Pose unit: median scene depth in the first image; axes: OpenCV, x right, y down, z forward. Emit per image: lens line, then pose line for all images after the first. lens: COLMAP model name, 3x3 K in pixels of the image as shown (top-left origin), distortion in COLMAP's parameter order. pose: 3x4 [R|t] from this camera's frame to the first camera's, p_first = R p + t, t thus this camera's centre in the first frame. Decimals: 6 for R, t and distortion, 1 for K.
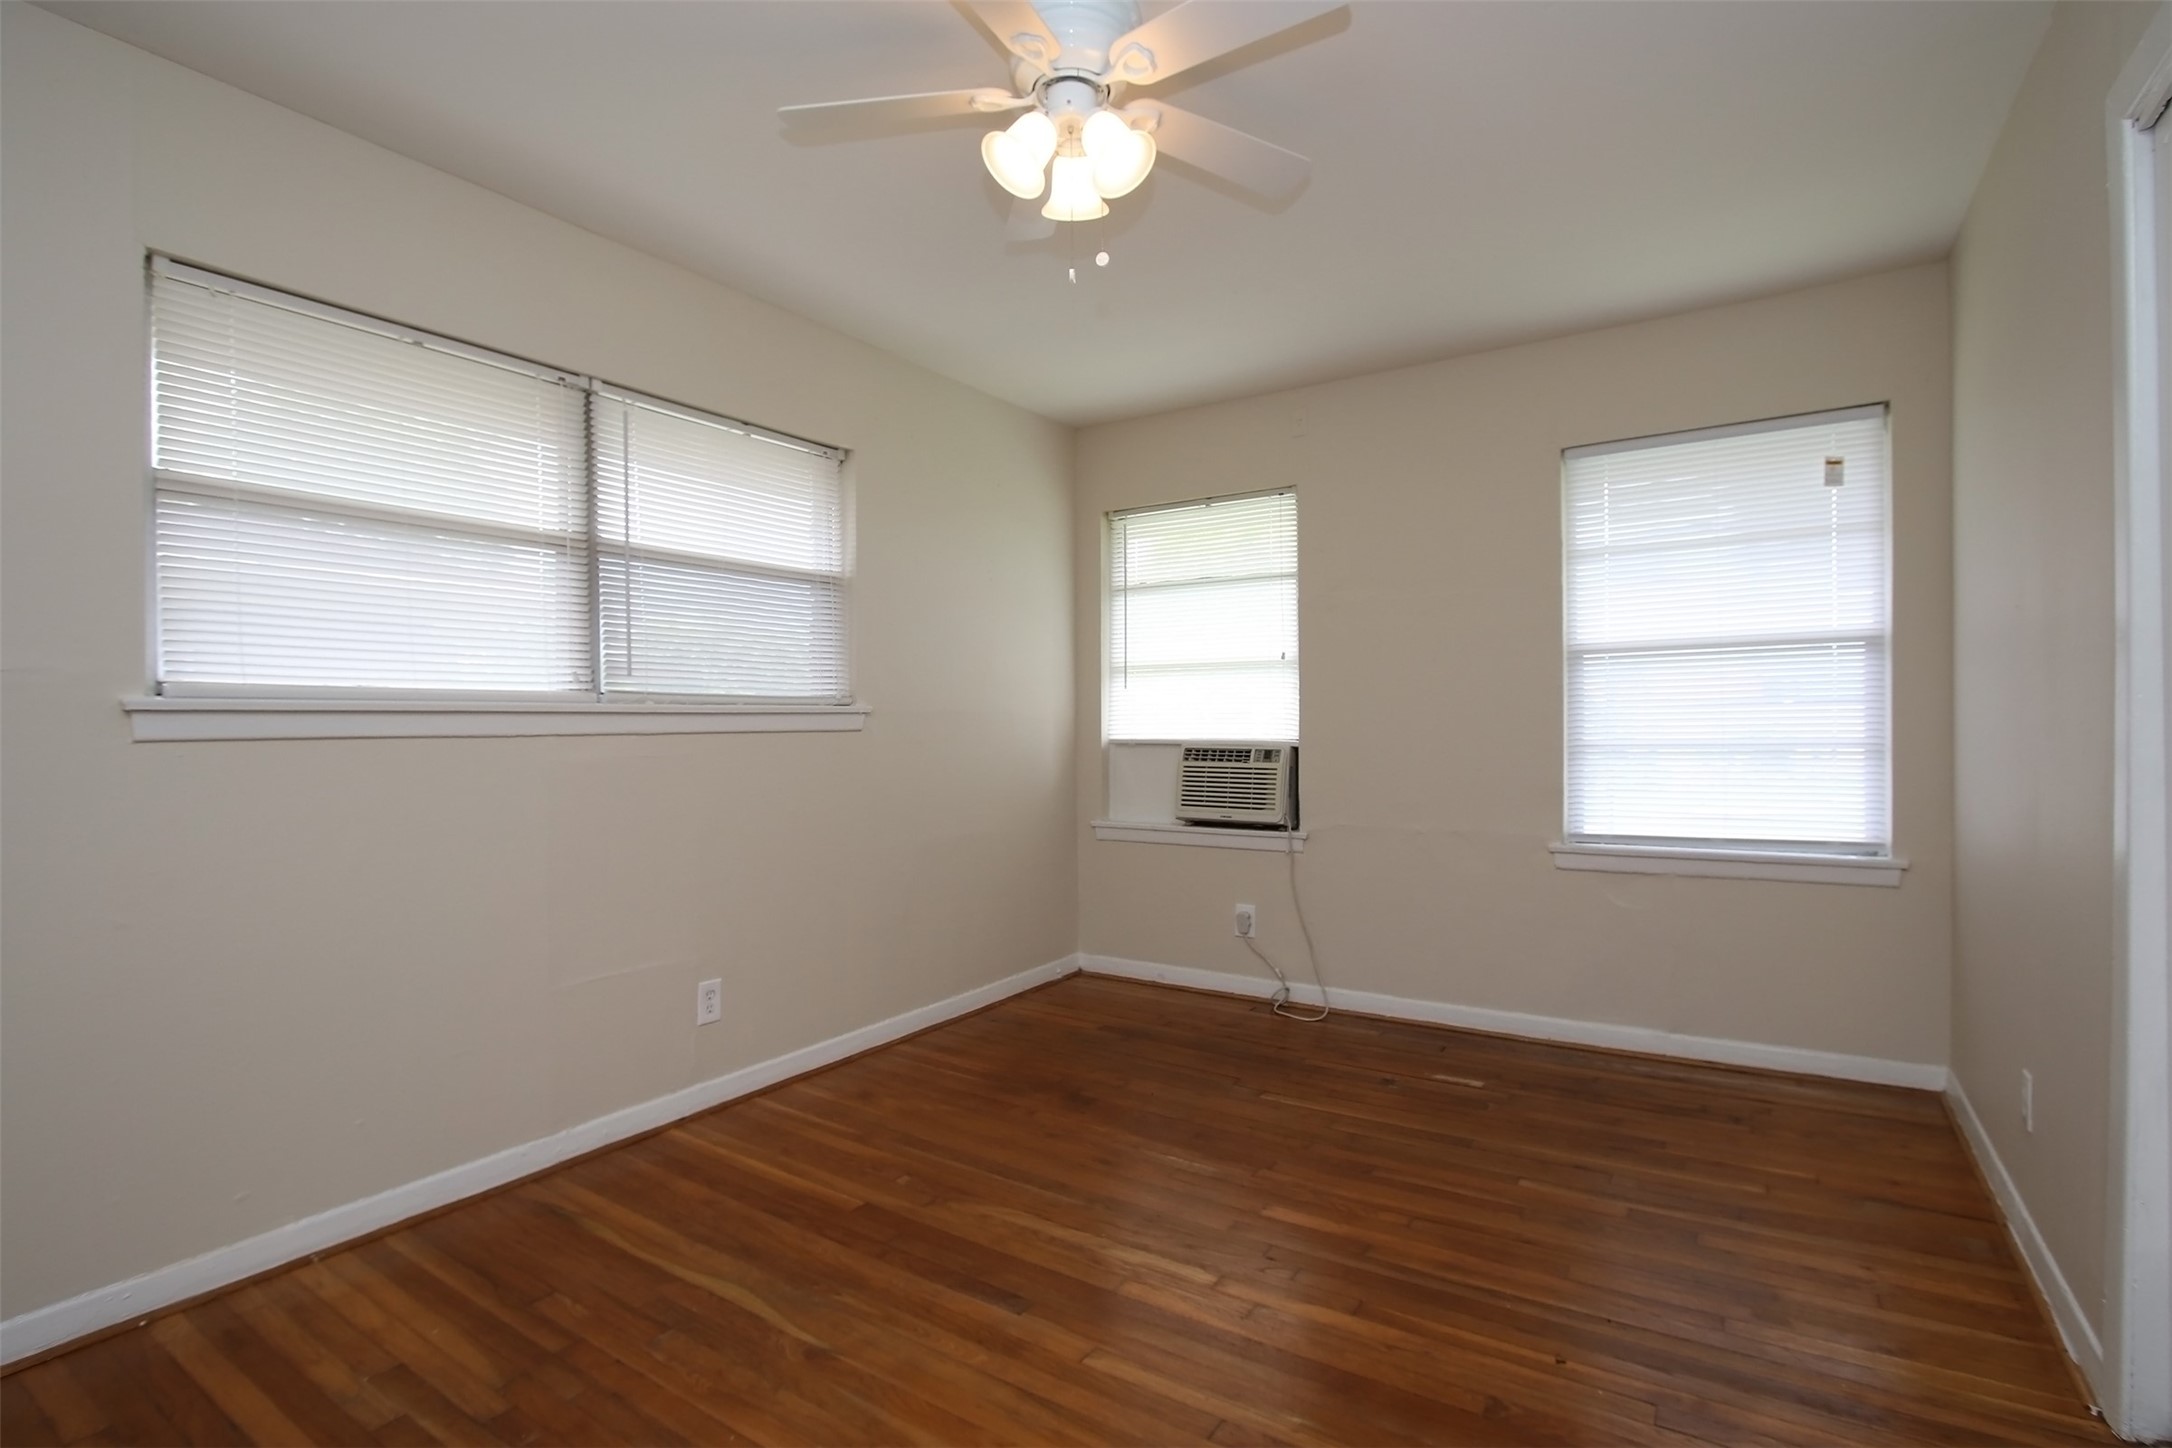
lens RADIAL K [[1026.3, 0, 1086.0], [0, 1026.3, 724.0], [0, 0, 1]] dist [-0.019472, 0.000764]
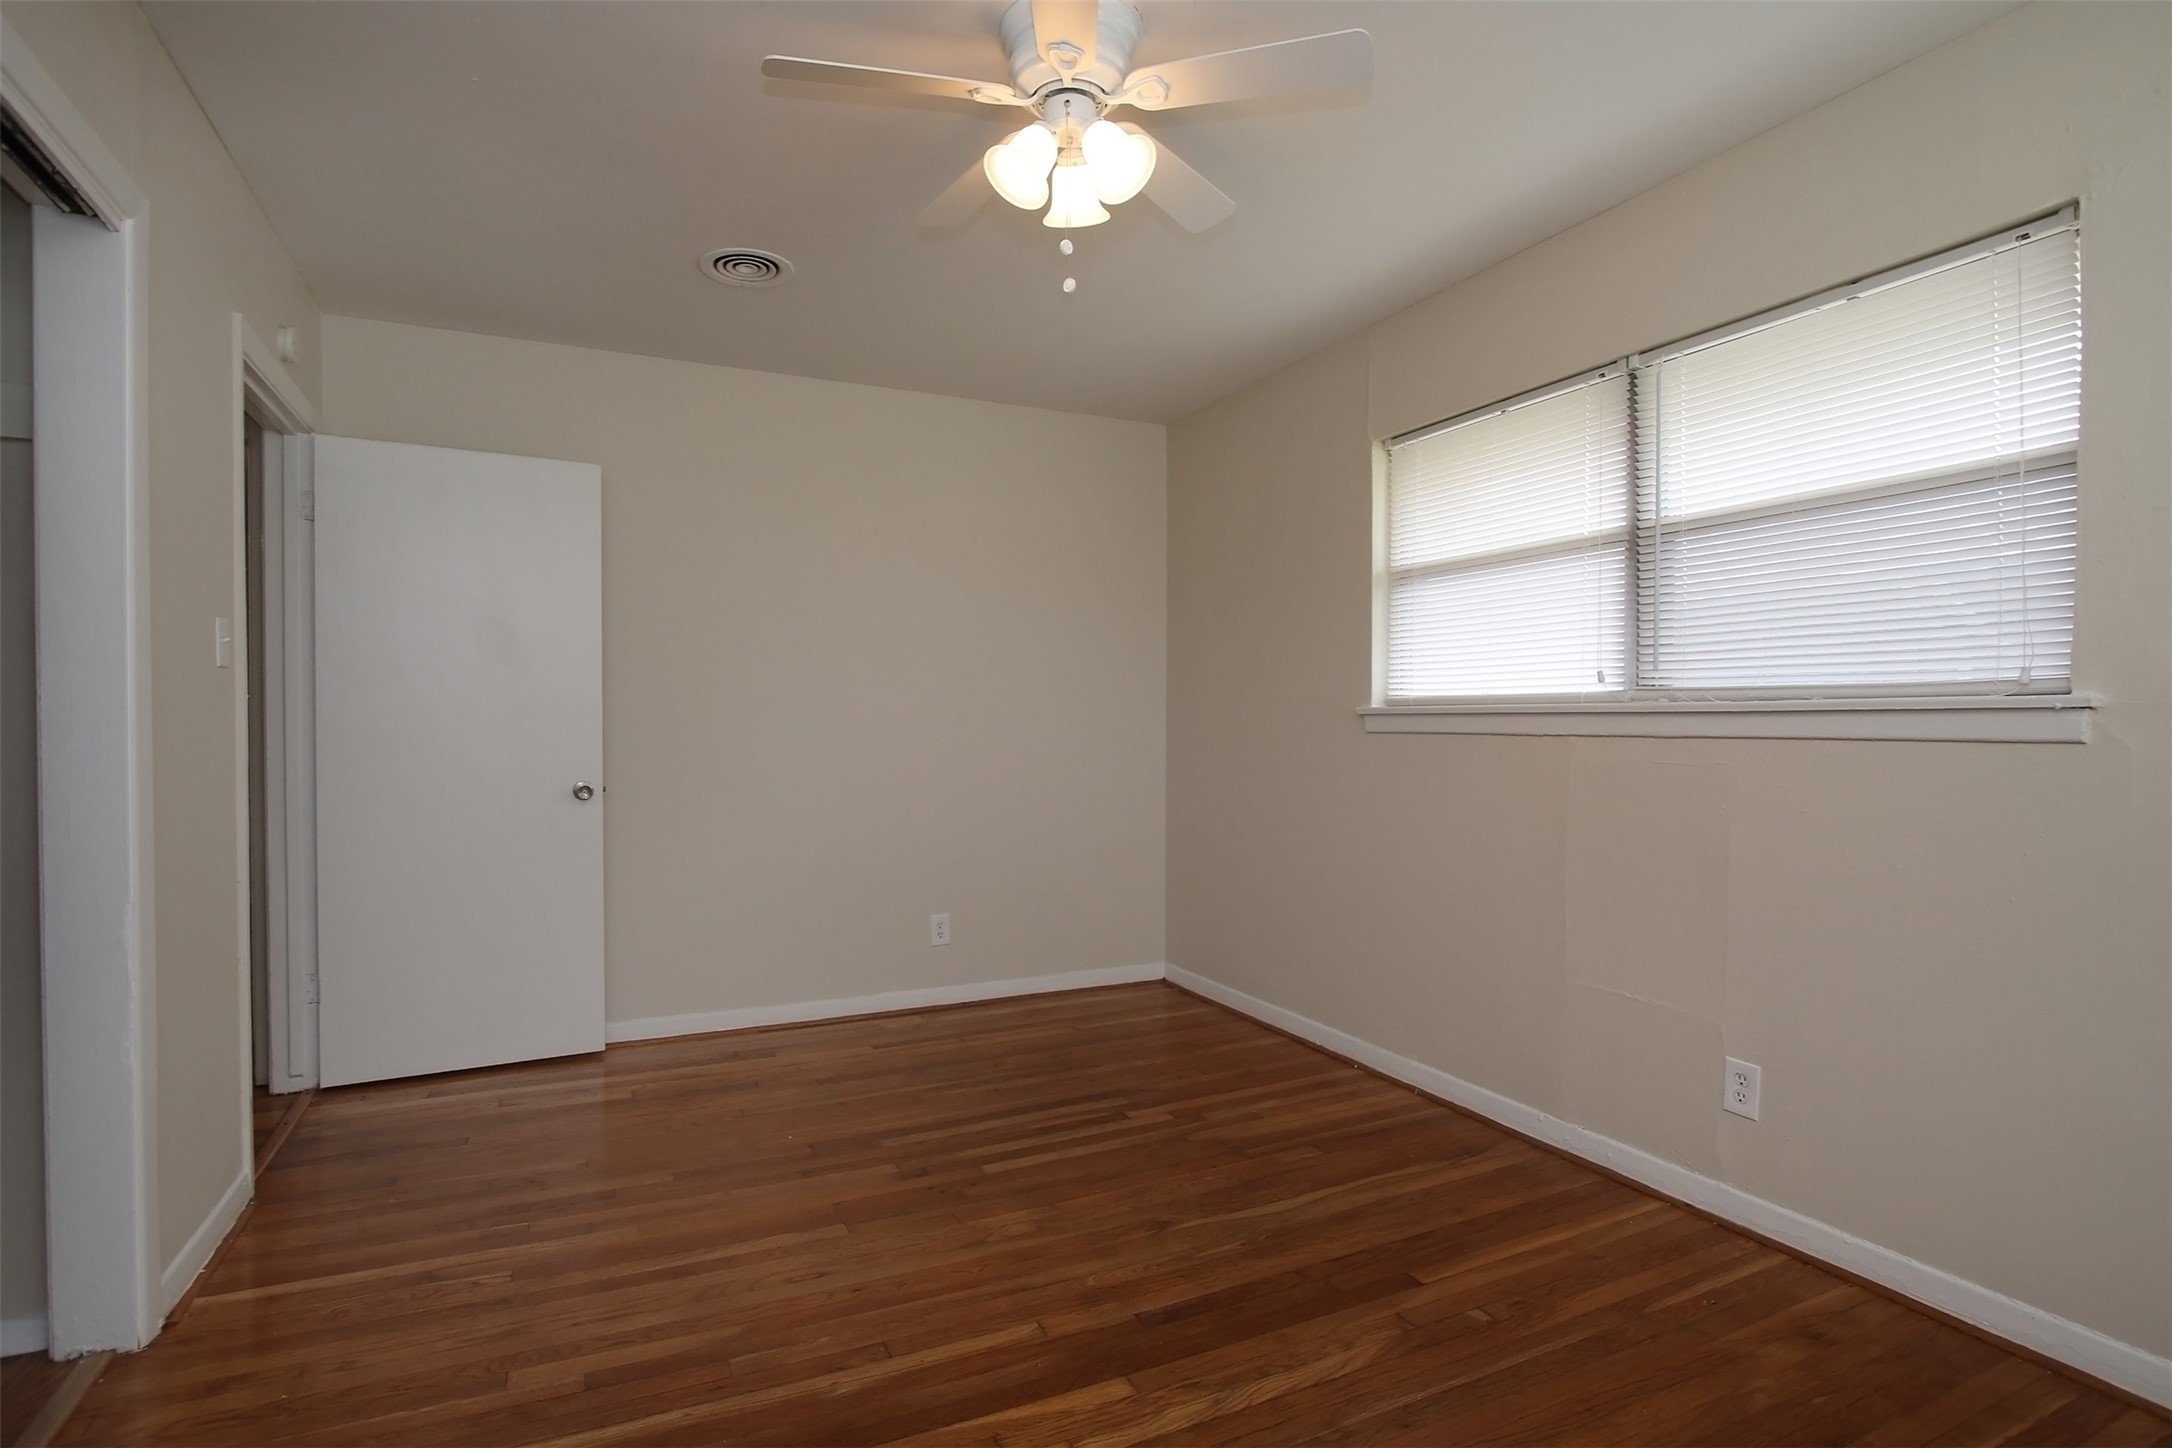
lens RADIAL K [[1087.1, 0, 1120.6], [0, 1087.1, 742.3], [0, 0, 1]] dist [-0.020975, 0.000756]
pose [[-0.497259, 0.018510, -0.867405, 0.716448], [-0.003454, 0.999722, 0.023314, -0.006871], [0.867595, 0.014589, -0.497057, 1.267420]]
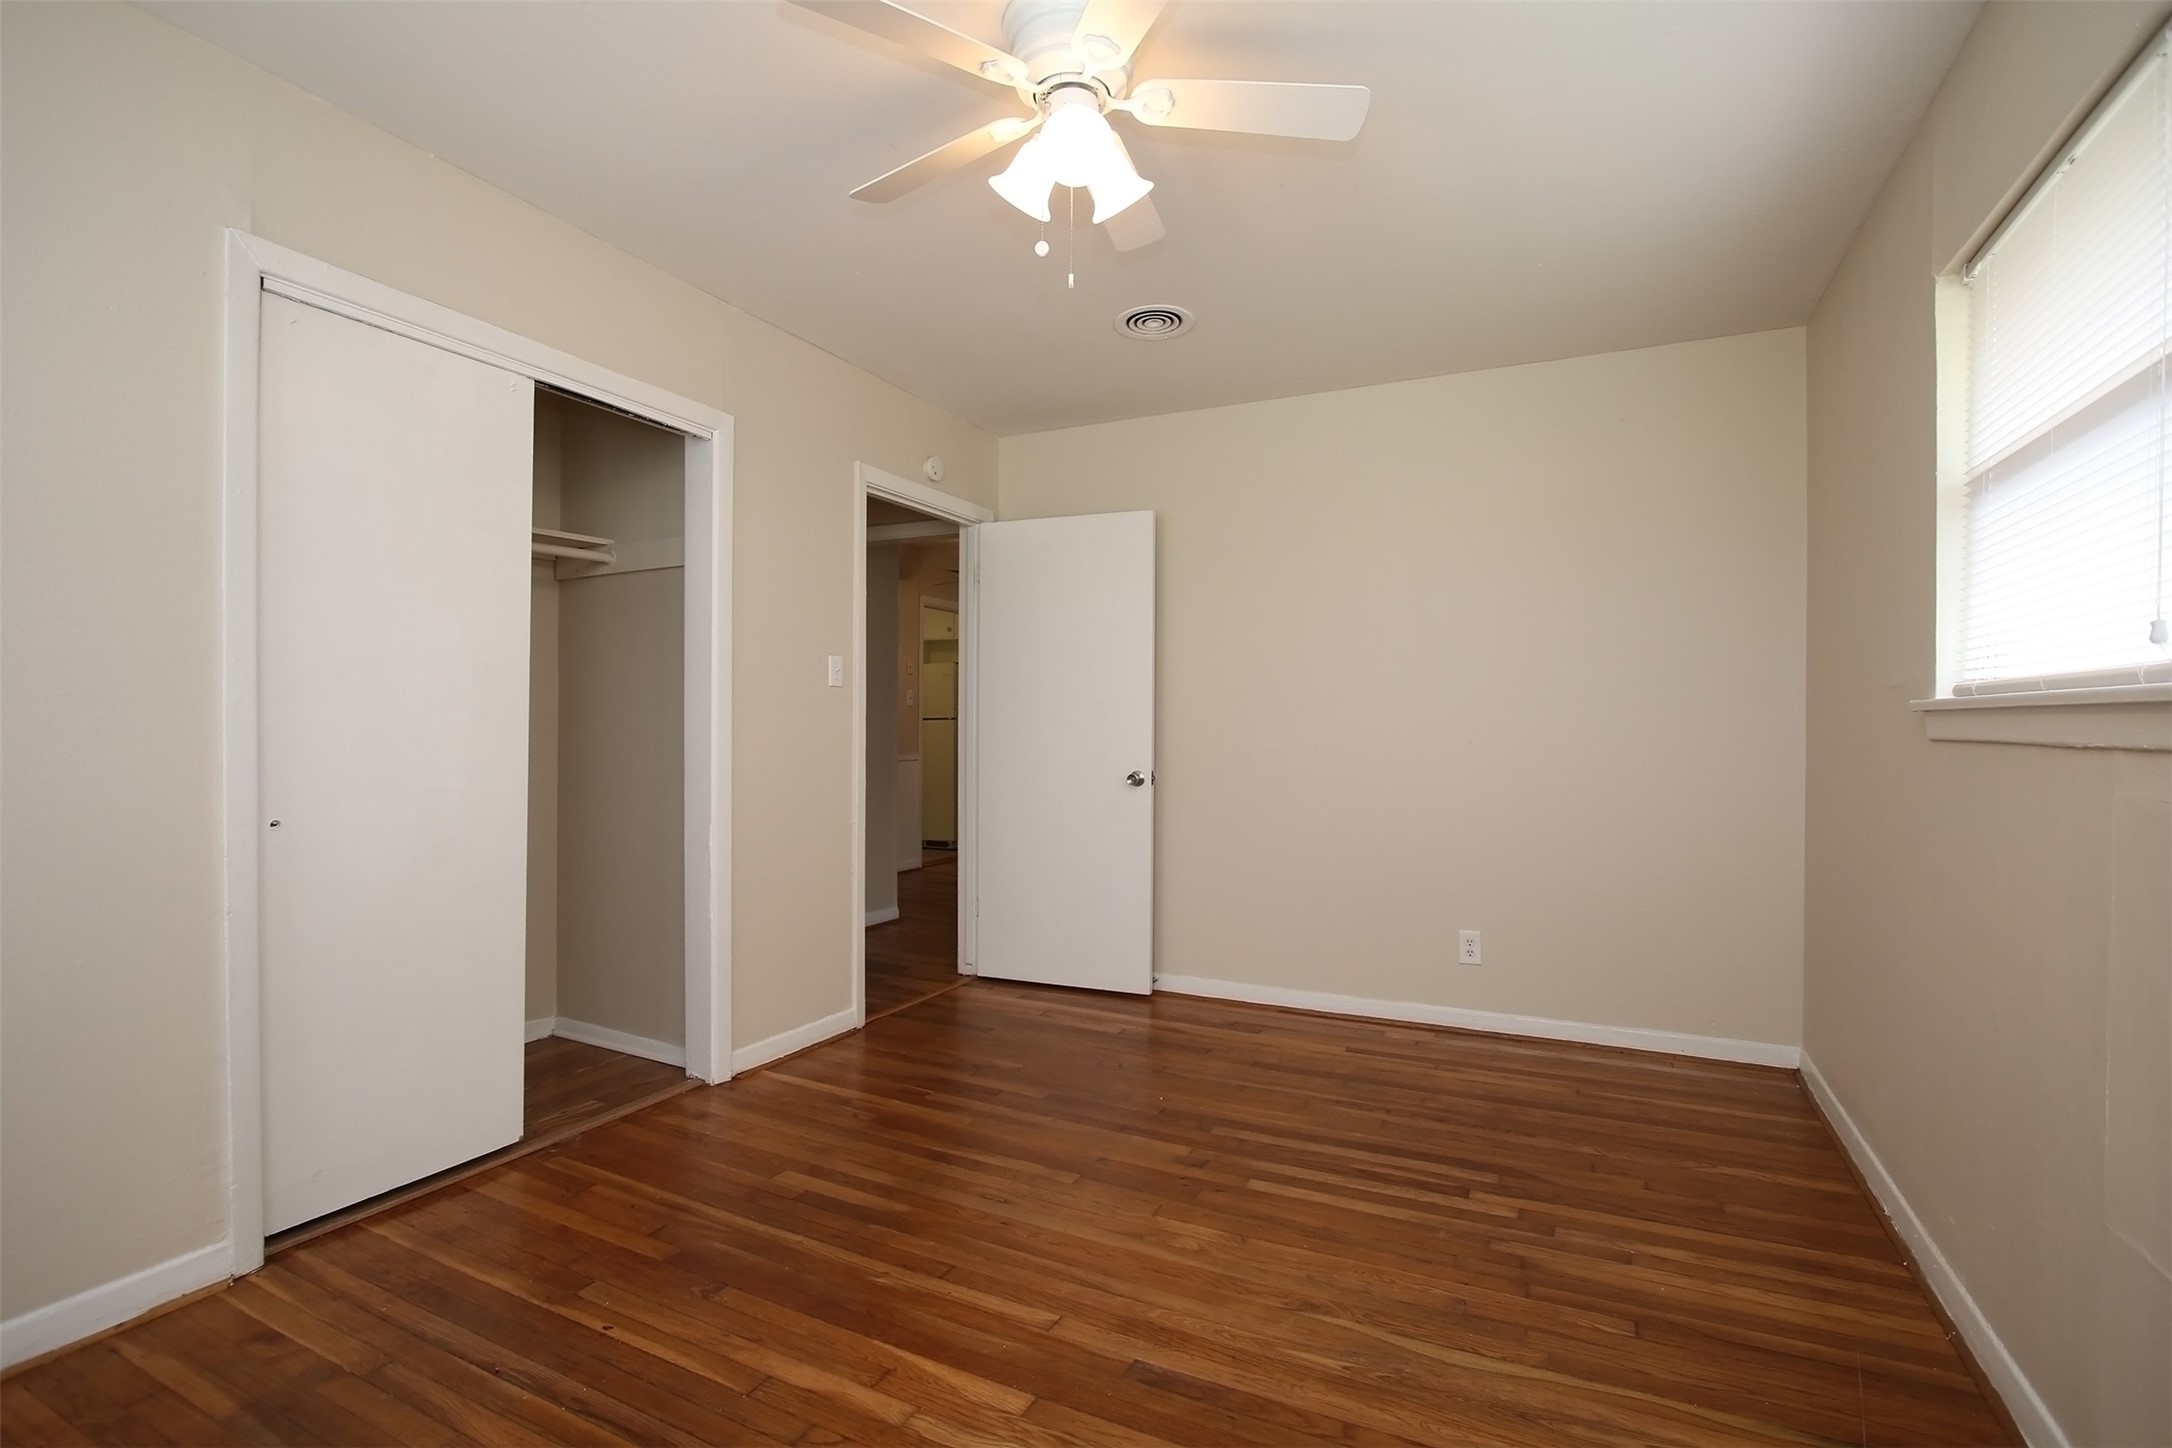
lens RADIAL K [[1026.3, 0, 1086.0], [0, 1026.3, 724.0], [0, 0, 1]] dist [-0.019472, 0.000764]
pose [[-0.992986, 0.002367, -0.118211, 0.074283], [0.001785, 0.999986, 0.005031, -0.005680], [0.118221, 0.004785, -0.992976, 1.609920]]
